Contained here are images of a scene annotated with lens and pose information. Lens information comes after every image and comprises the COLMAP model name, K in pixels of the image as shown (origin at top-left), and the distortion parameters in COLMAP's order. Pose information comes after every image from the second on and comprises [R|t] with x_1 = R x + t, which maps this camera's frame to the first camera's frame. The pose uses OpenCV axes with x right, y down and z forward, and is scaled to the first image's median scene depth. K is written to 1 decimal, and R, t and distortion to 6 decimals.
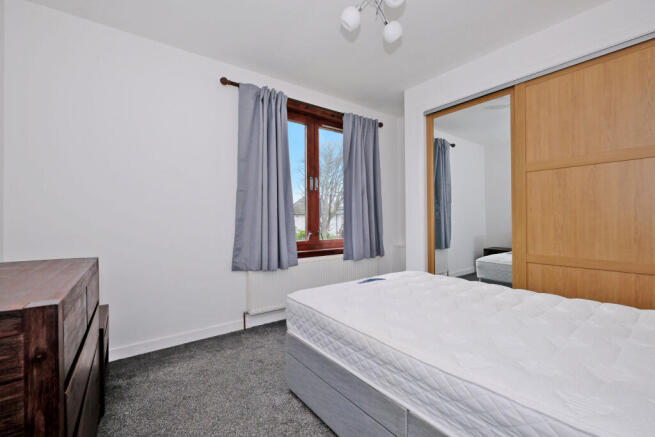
lens RADIAL K [[280.9, 0, 328.7], [0, 280.9, 219.0], [0, 0, 1]] dist [-0.000262, -0.000076]
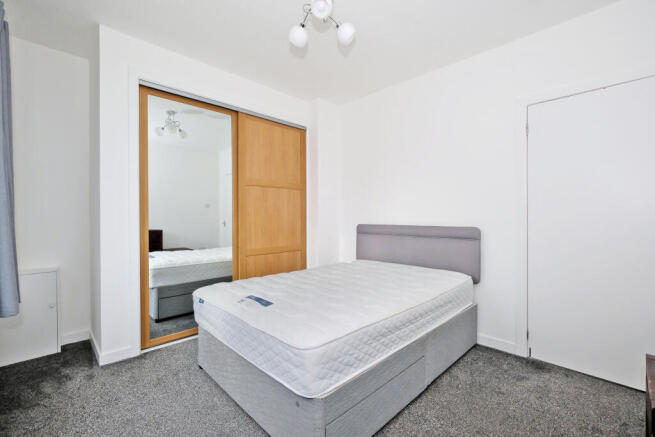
lens RADIAL K [[284.7, 0, 325.6], [0, 284.7, 215.4], [0, 0, 1]] dist [-0.000089, -0.000127]
pose [[-0.118818, 0.005627, 0.992900, -0.812164], [0.006714, 0.999966, -0.004864, -0.028622], [-0.992893, 0.006088, -0.118852, 1.056317]]
